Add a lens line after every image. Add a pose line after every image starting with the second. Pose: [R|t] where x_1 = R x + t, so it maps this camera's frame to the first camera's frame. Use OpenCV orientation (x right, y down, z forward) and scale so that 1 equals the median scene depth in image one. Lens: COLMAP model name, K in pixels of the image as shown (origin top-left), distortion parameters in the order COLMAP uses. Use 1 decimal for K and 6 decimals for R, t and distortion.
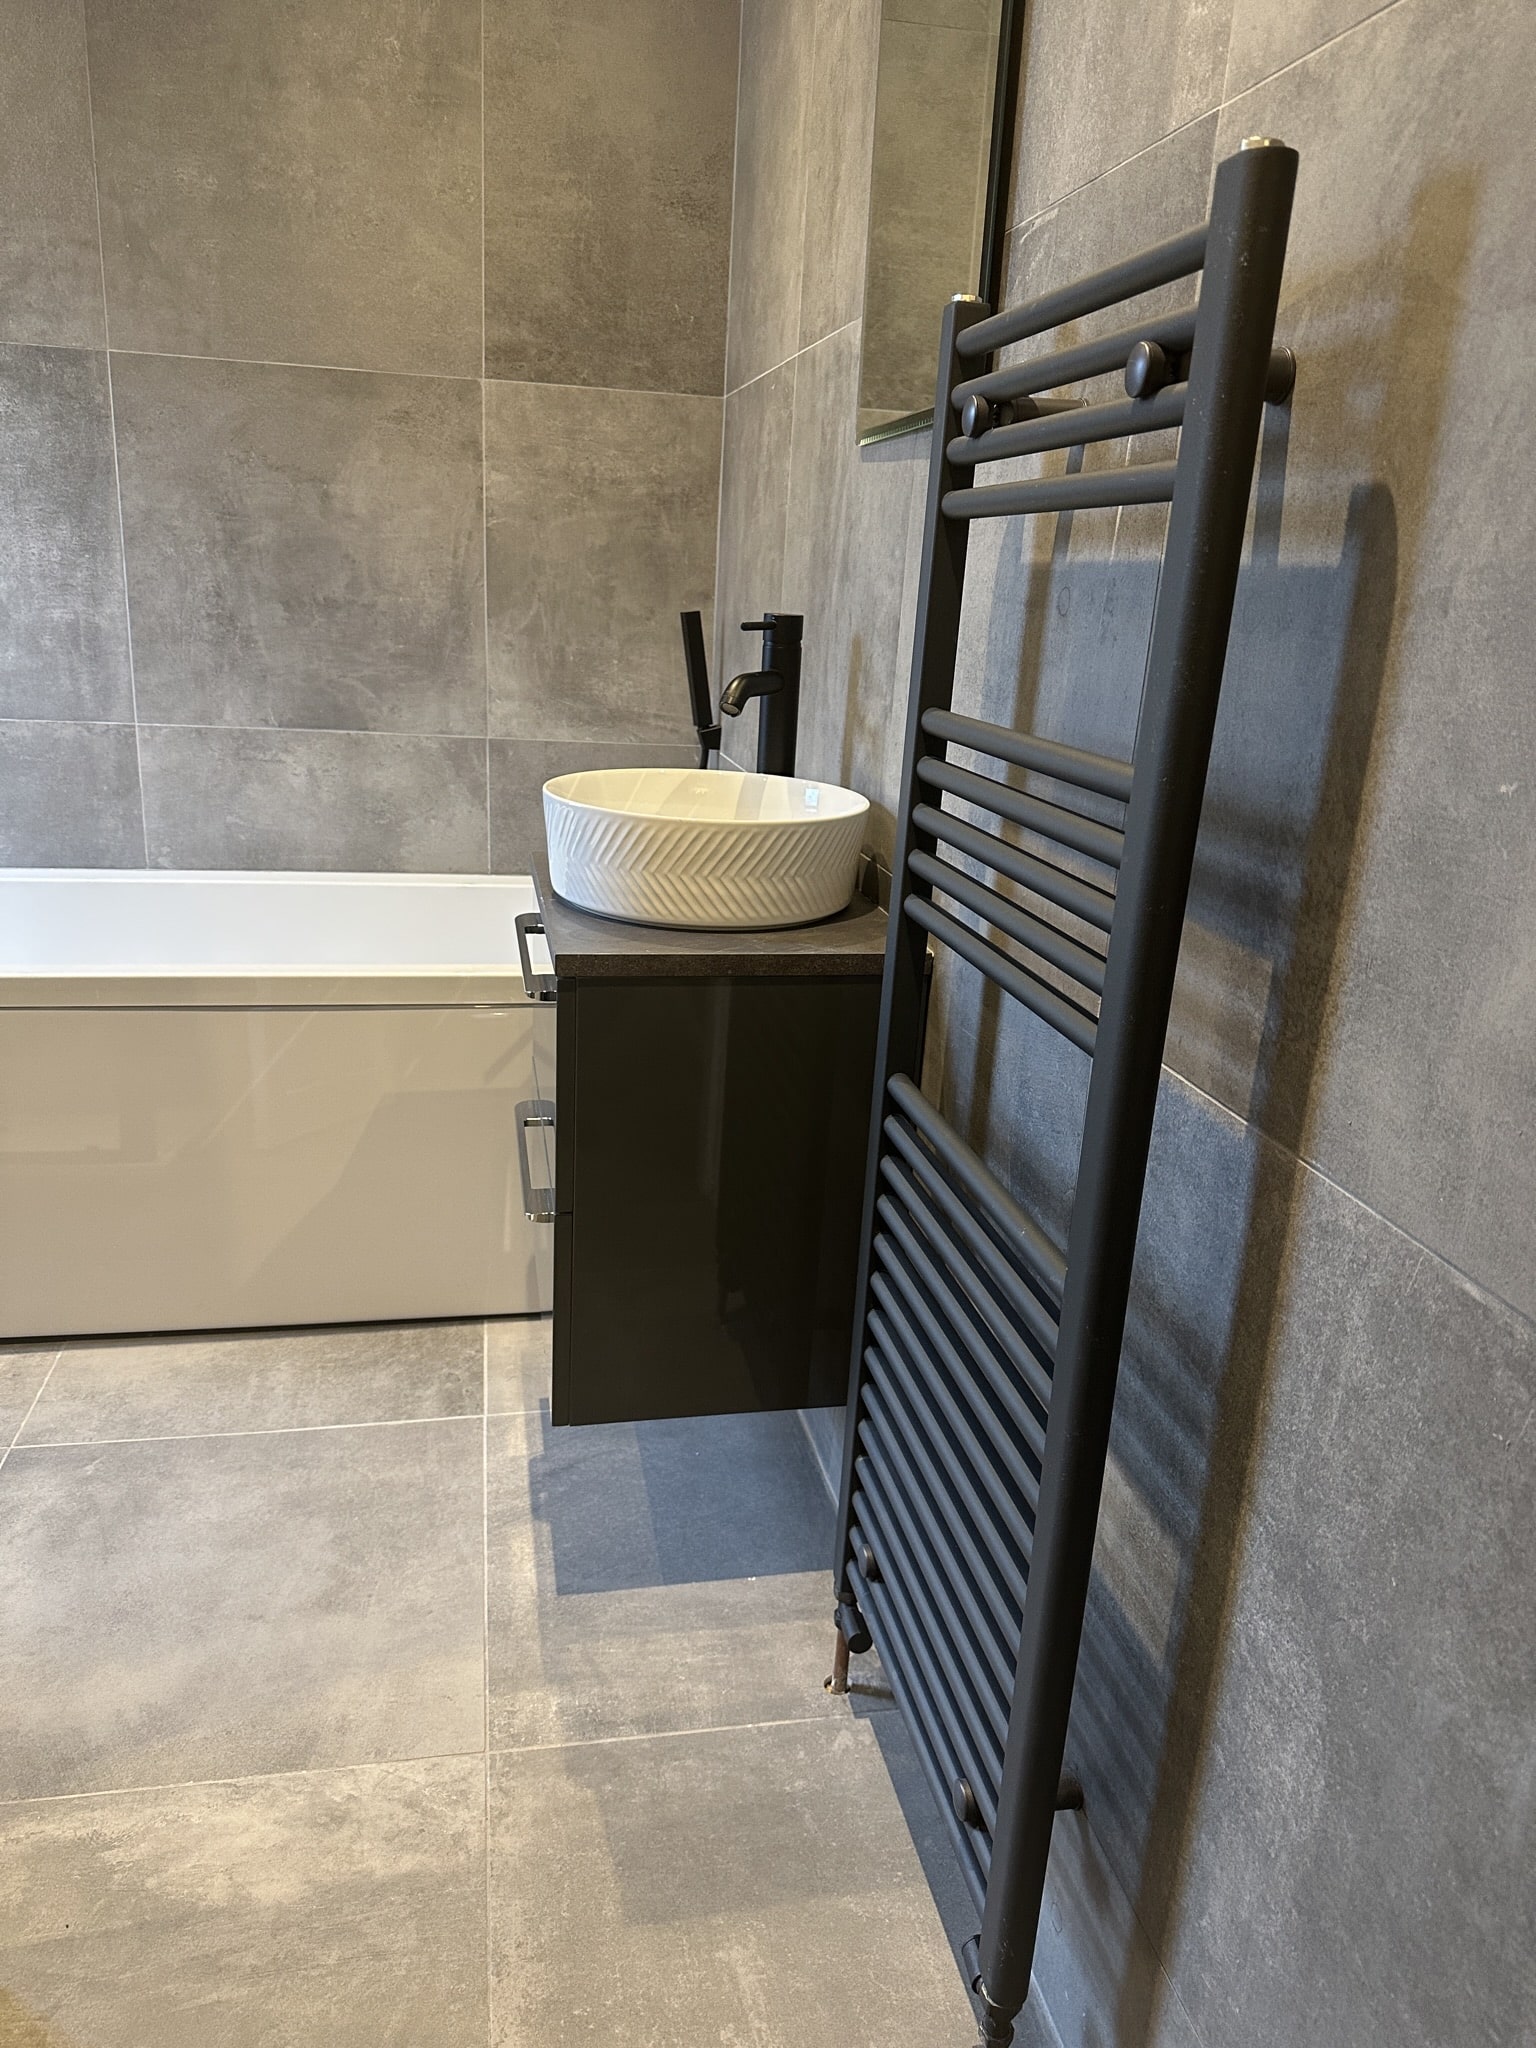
lens RADIAL K [[1455.8, 0, 768.1], [0, 1455.8, 1016.7], [0, 0, 1]] dist [0.023046, -0.025056]
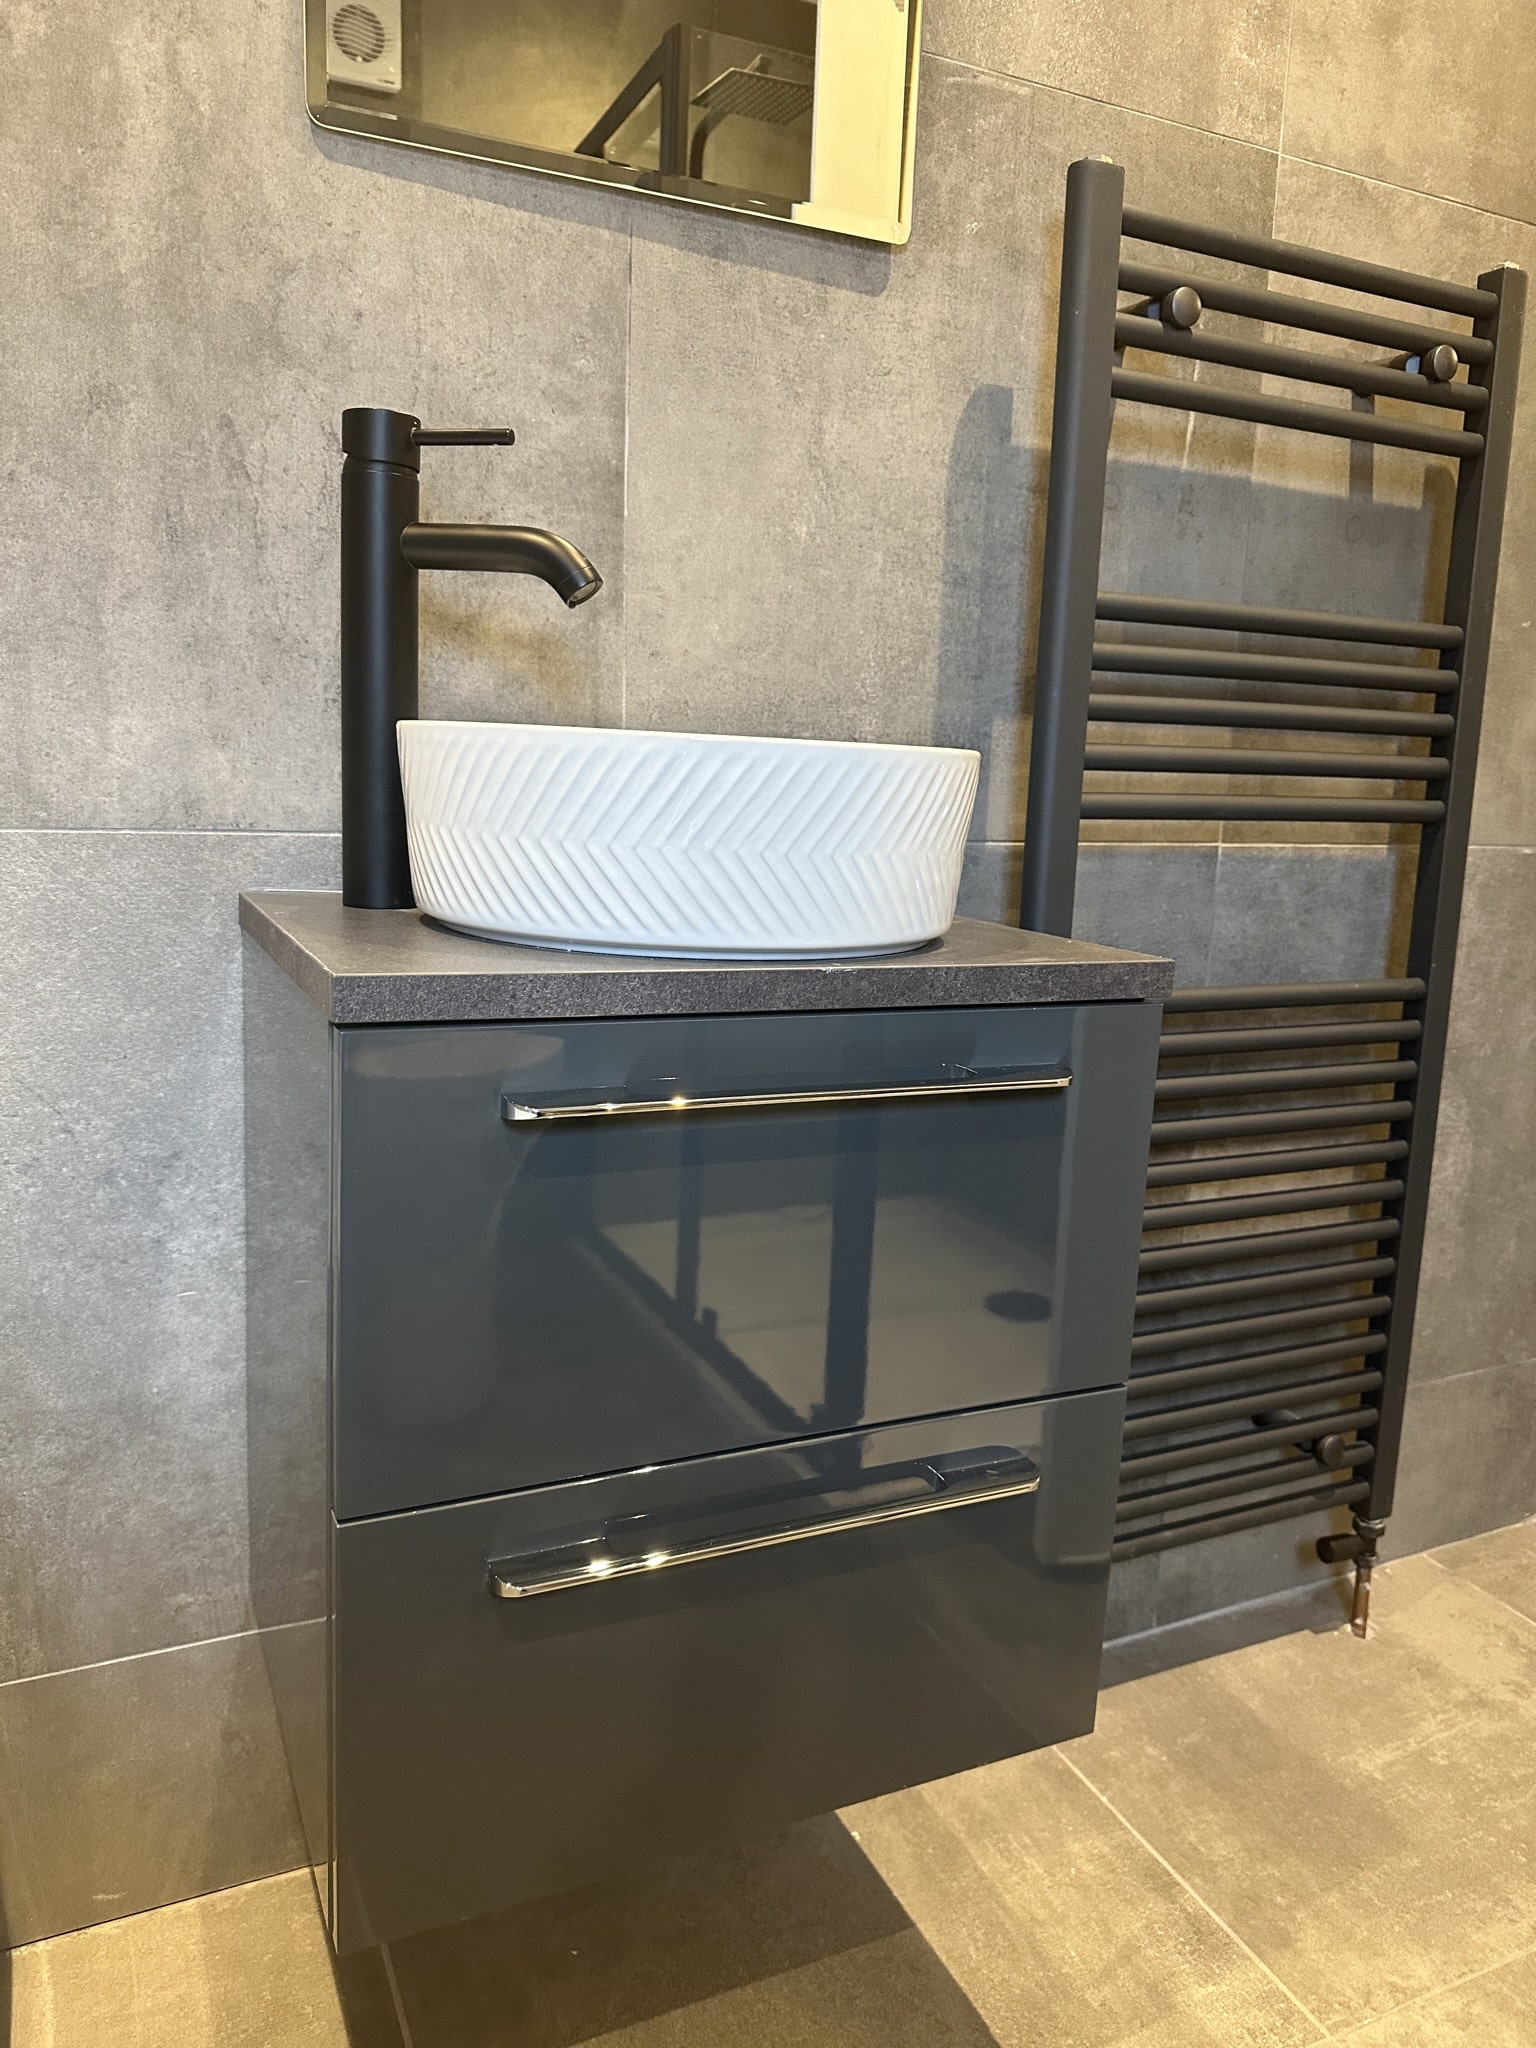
lens RADIAL K [[1455.8, 0, 772.2], [0, 1455.8, 1037.9], [0, 0, 1]] dist [0.023046, -0.025056]
pose [[-0.239079, -0.228351, 0.943767, -0.759740], [0.236086, 0.929117, 0.284613, -0.244870], [-0.941862, 0.290855, -0.168222, 1.355846]]
